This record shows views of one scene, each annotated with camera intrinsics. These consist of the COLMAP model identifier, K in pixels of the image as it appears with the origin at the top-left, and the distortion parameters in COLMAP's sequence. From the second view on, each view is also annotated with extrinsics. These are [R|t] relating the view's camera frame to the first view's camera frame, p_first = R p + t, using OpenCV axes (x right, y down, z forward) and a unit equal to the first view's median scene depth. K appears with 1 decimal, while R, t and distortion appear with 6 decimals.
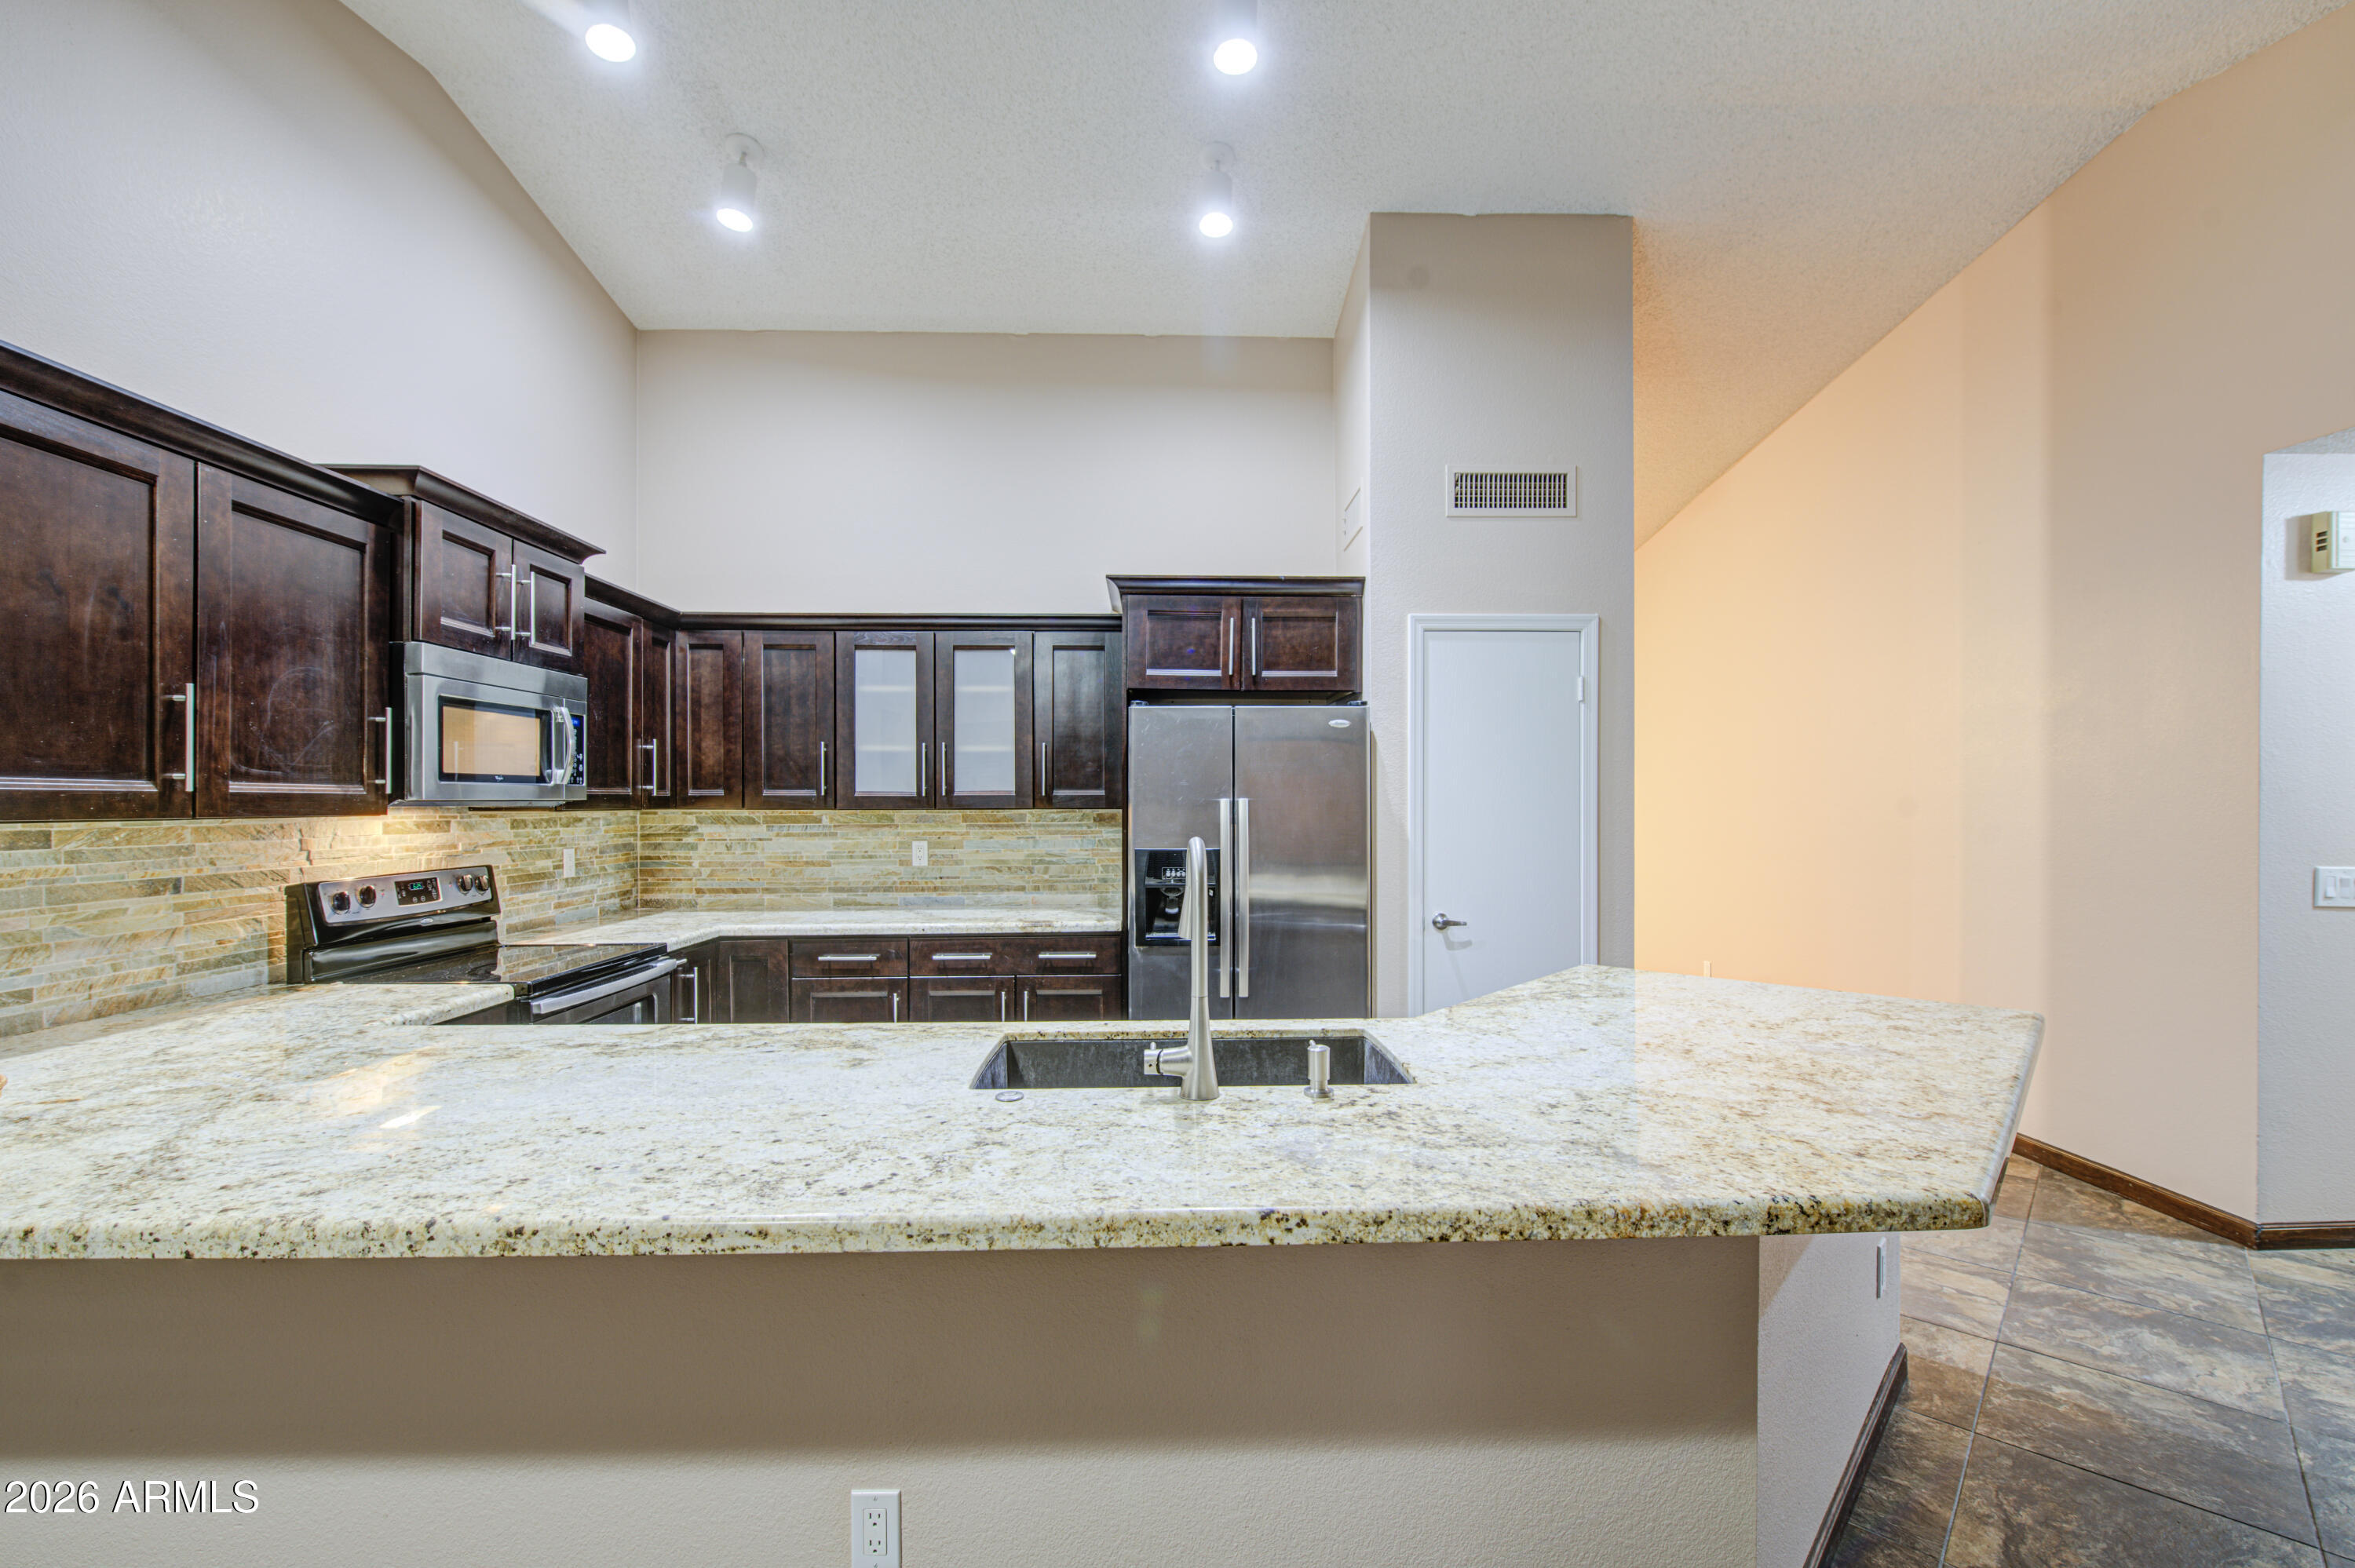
lens RADIAL K [[996.5, 0, 1180.8], [0, 996.5, 799.0], [0, 0, 1]] dist [0.002979, -0.004179]
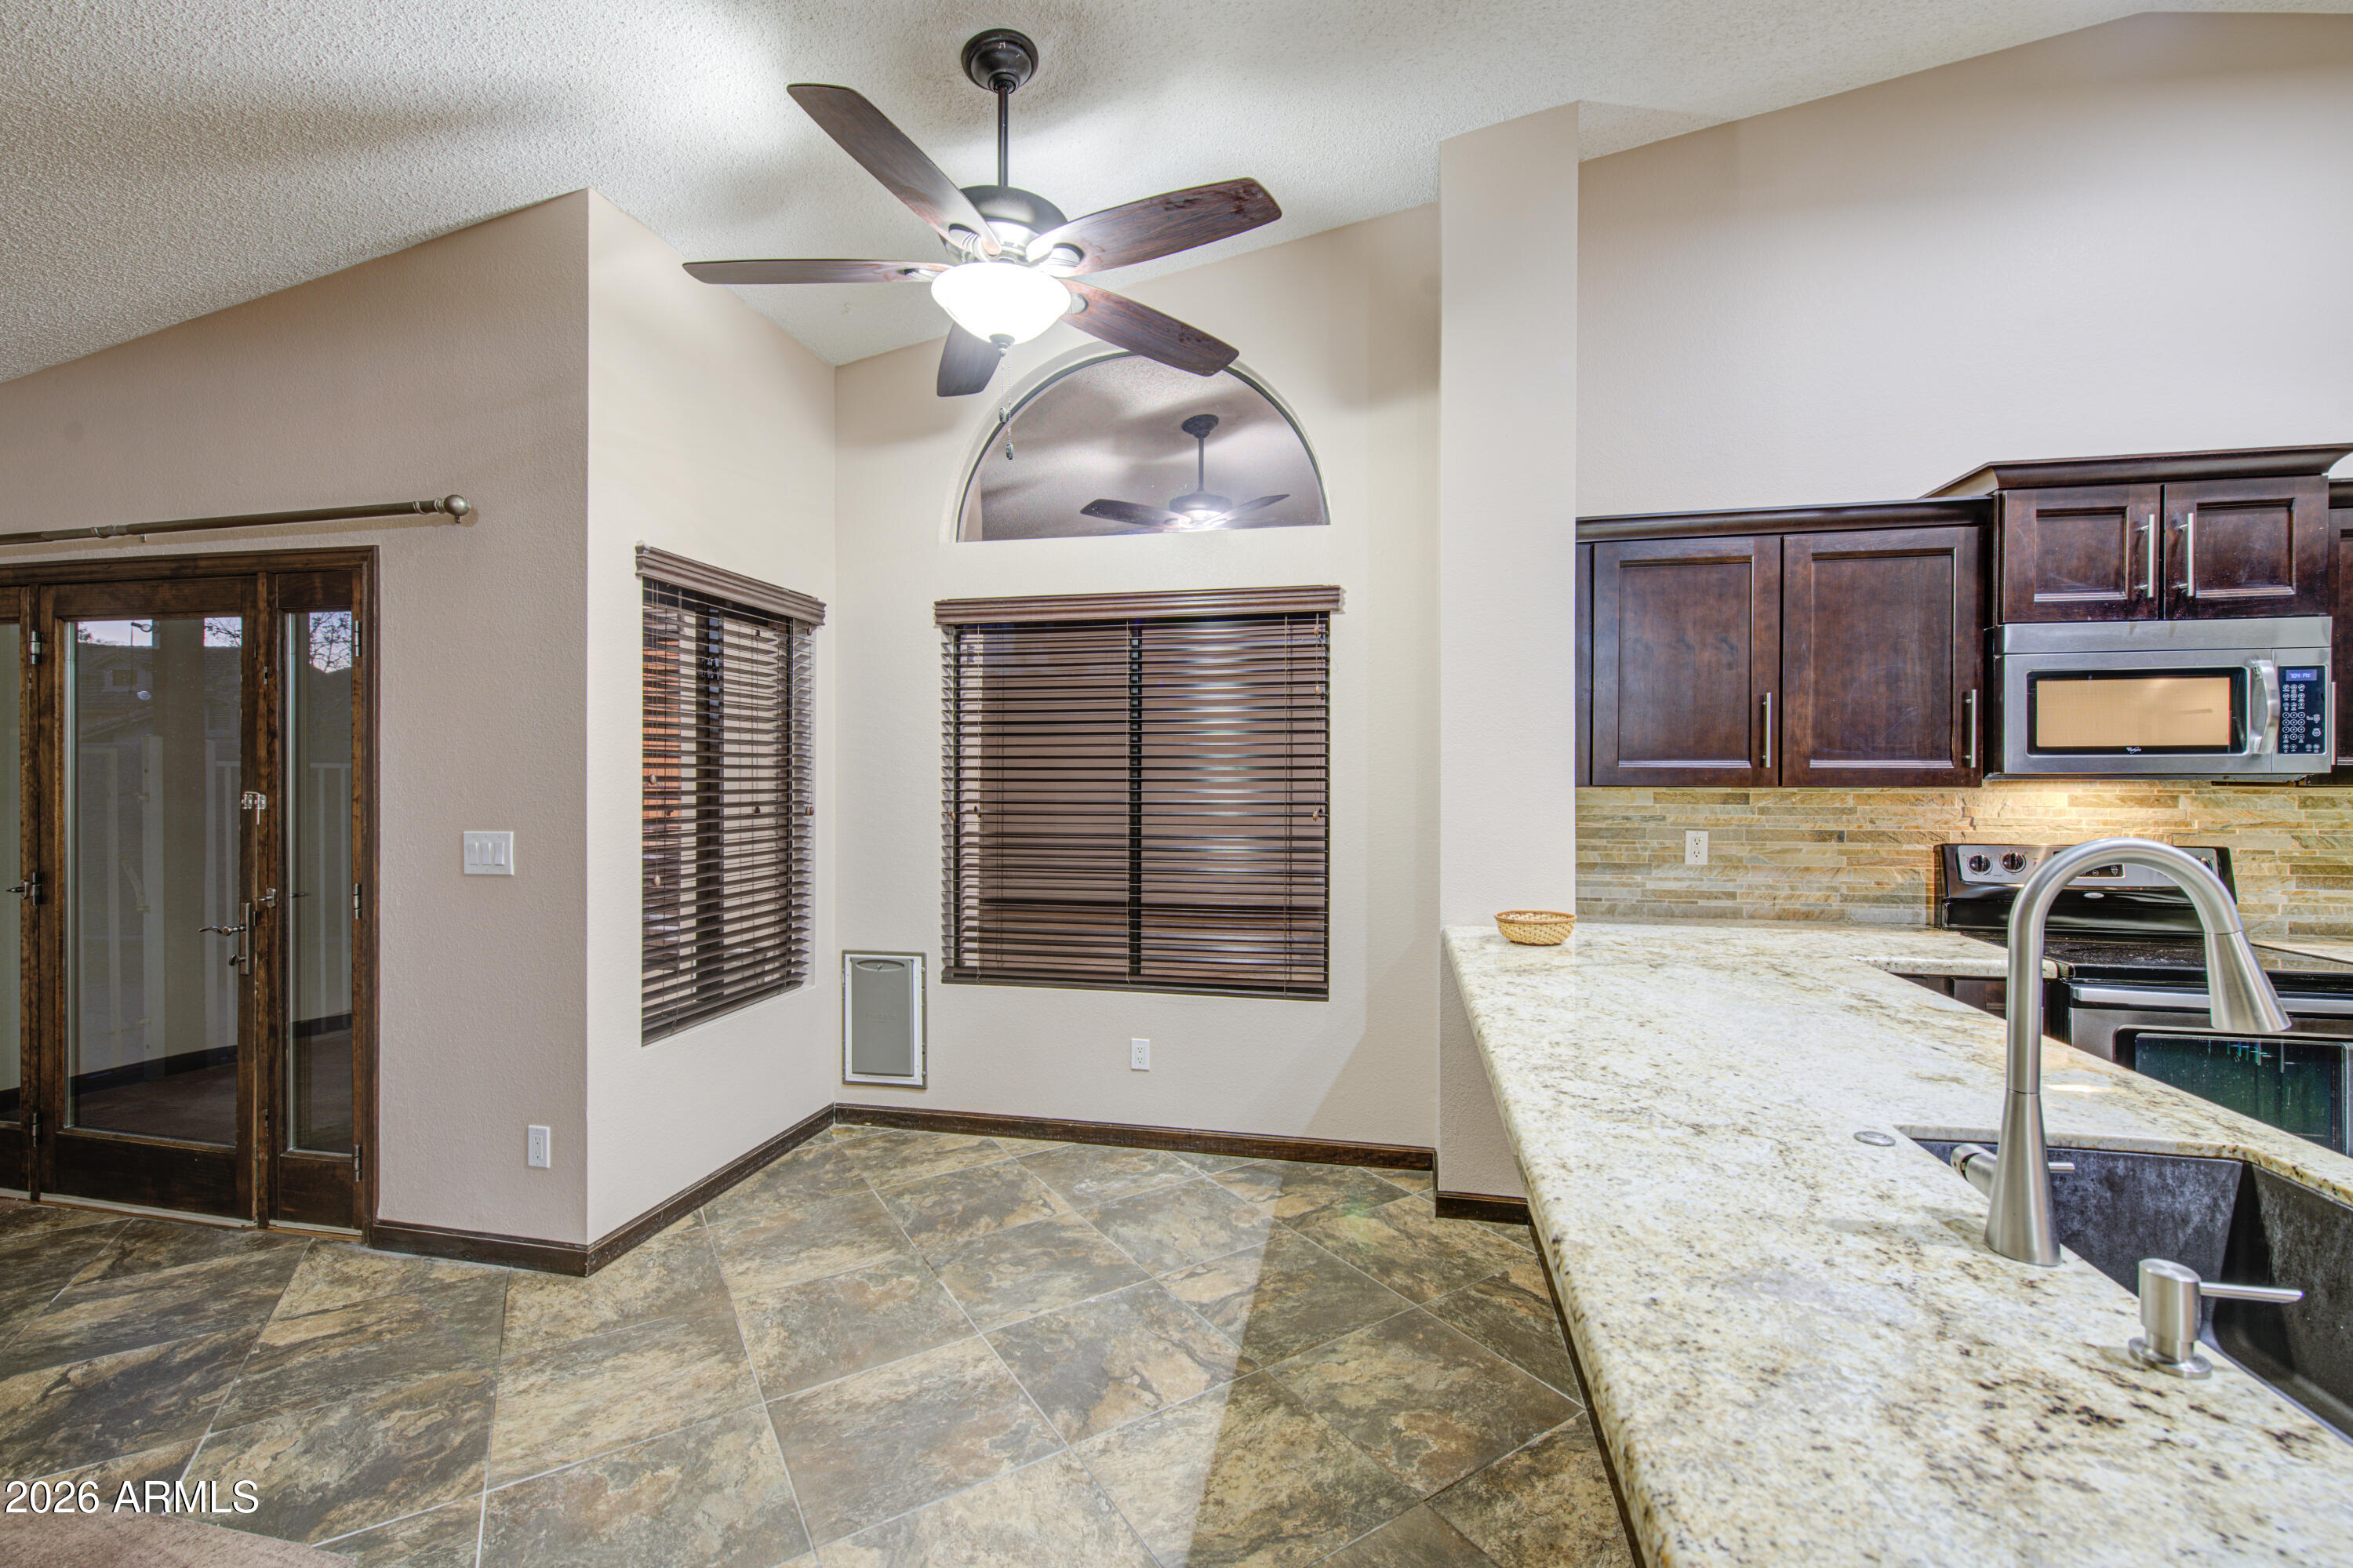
lens RADIAL K [[978.3, 0, 1190.9], [0, 978.3, 779.0], [0, 0, 1]] dist [0.003284, -0.002986]
pose [[-0.226829, 0.004876, -0.973922, 0.318643], [0.001378, 0.999988, 0.004686, 0.000696], [0.973934, -0.000279, -0.226833, 0.279493]]
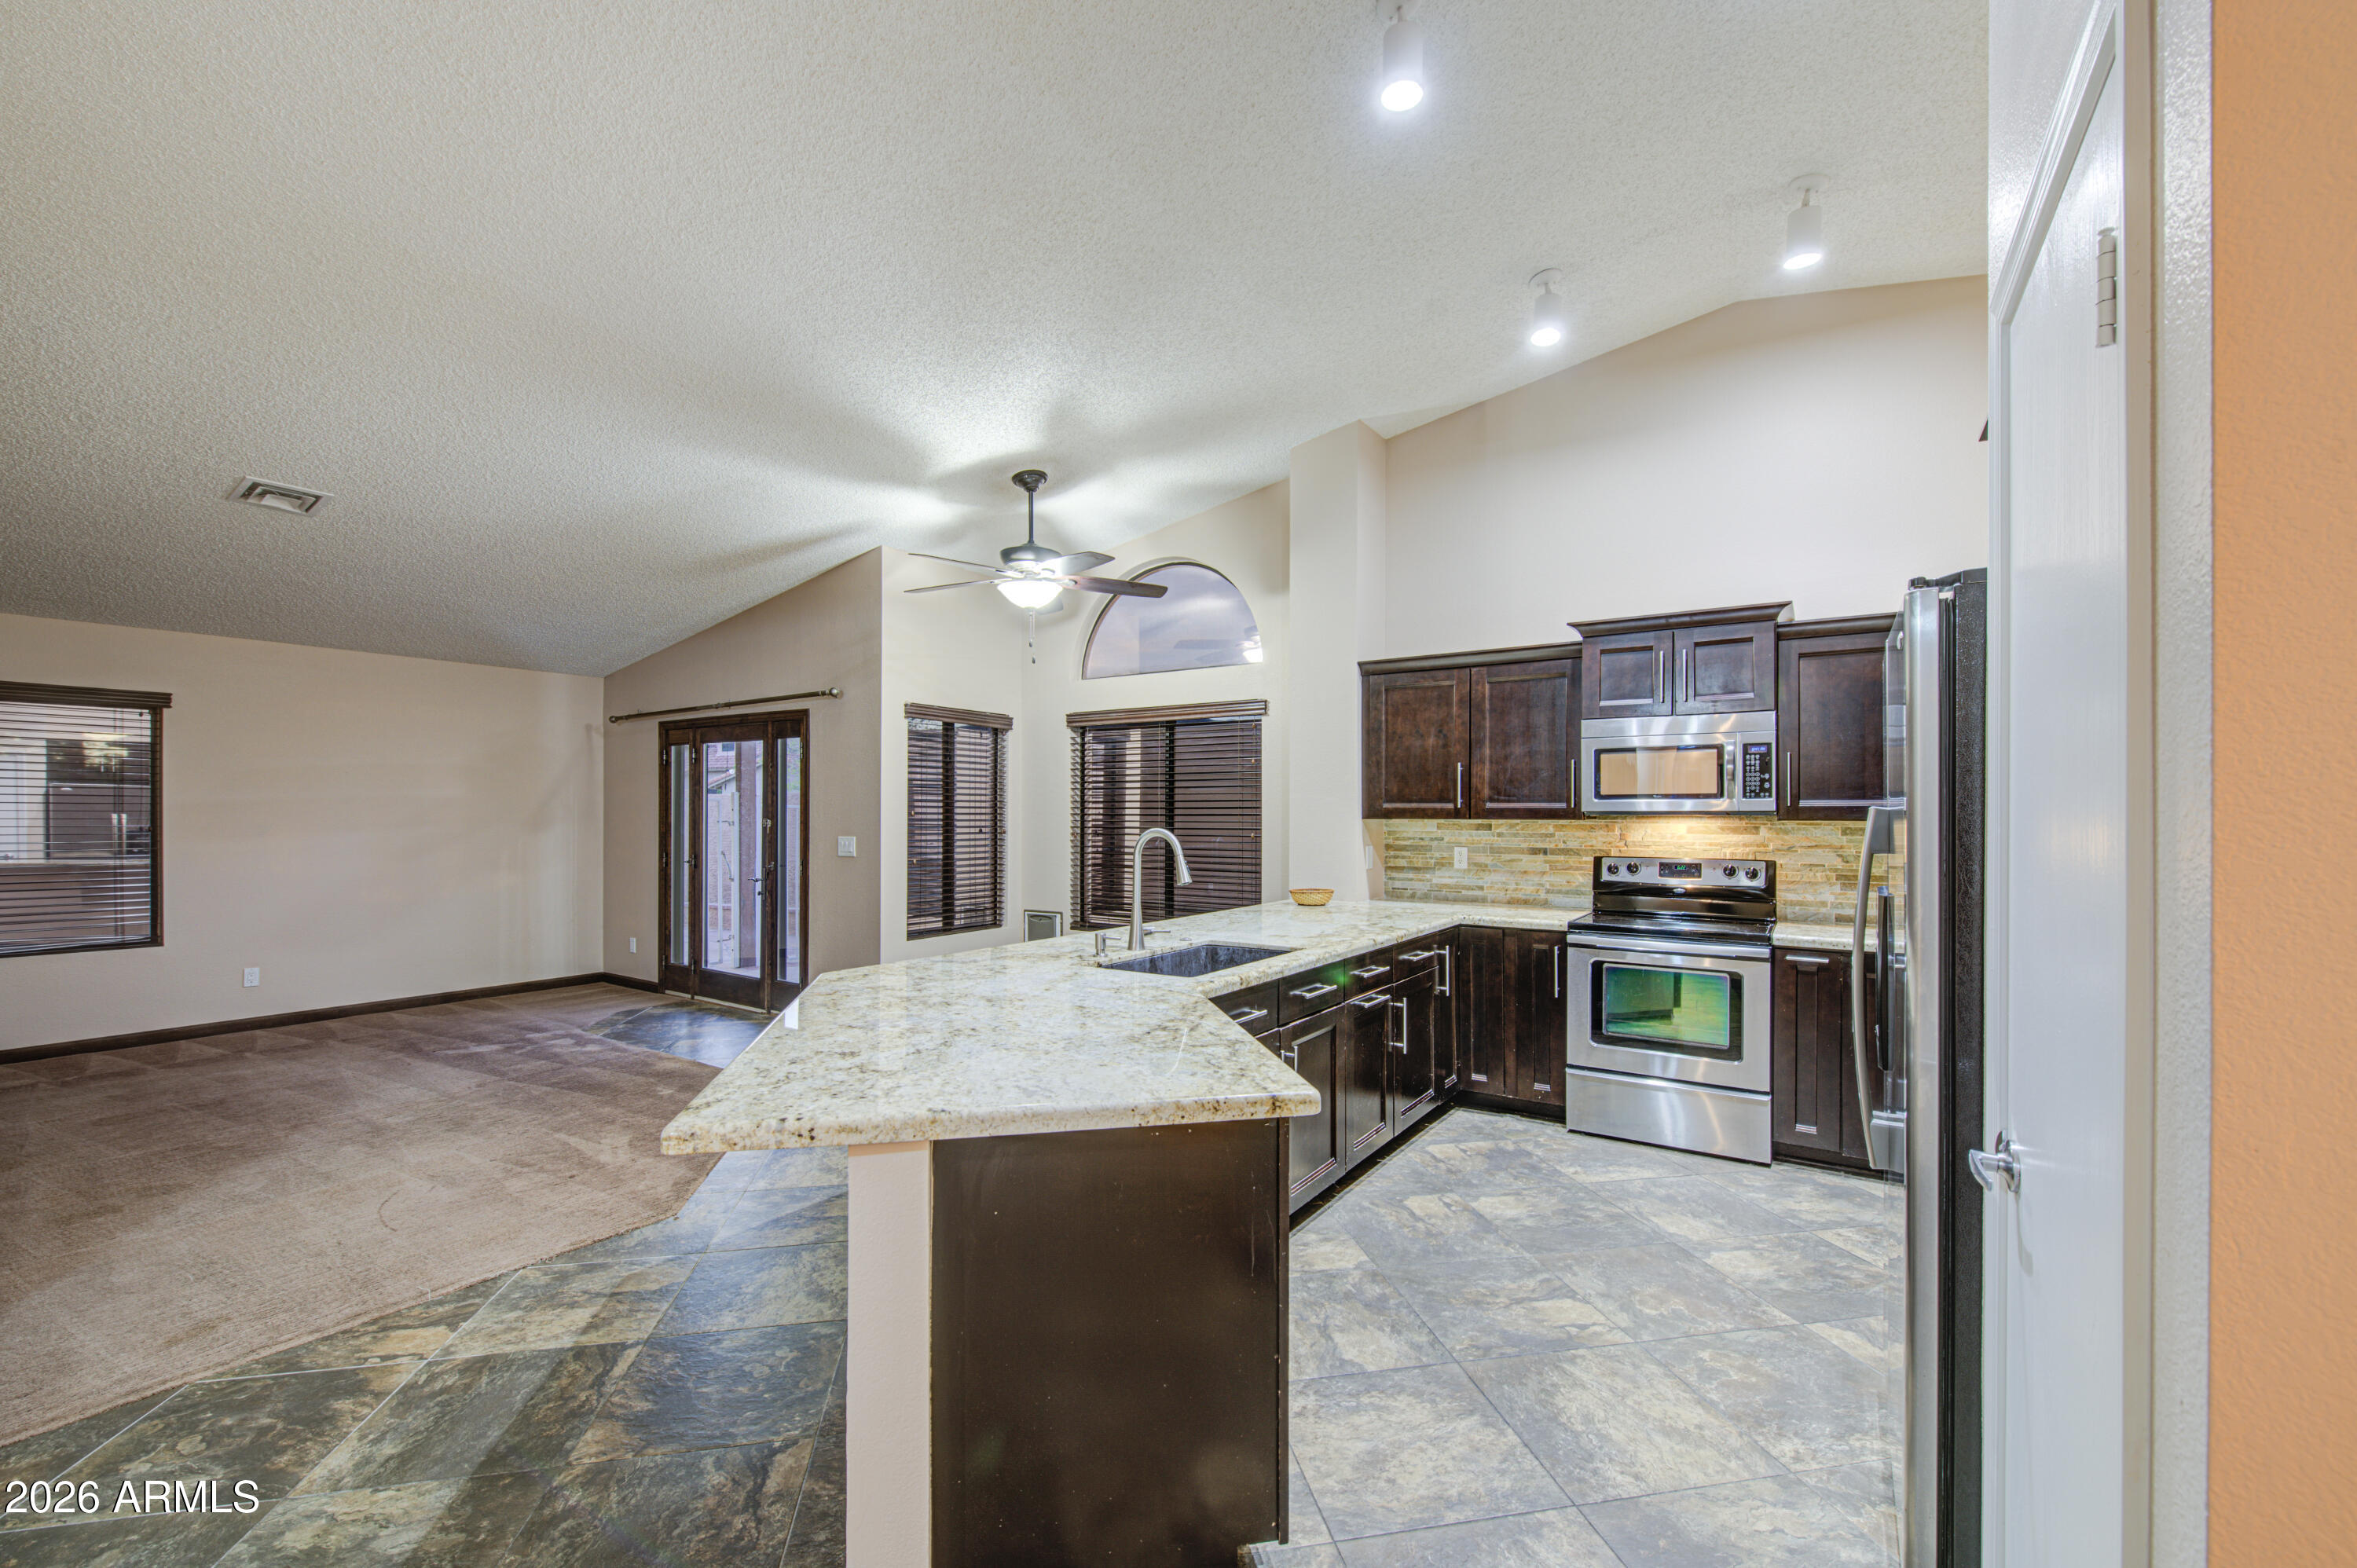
lens RADIAL K [[954.5, 0, 1184.8], [0, 954.5, 813.0], [0, 0, 1]] dist [0.005639, -0.003273]
pose [[-0.573885, -0.000377, -0.818936, 0.707576], [-0.000212, 1.000000, -0.000312, 0.003542], [0.818936, -0.000006, -0.573885, 0.984520]]
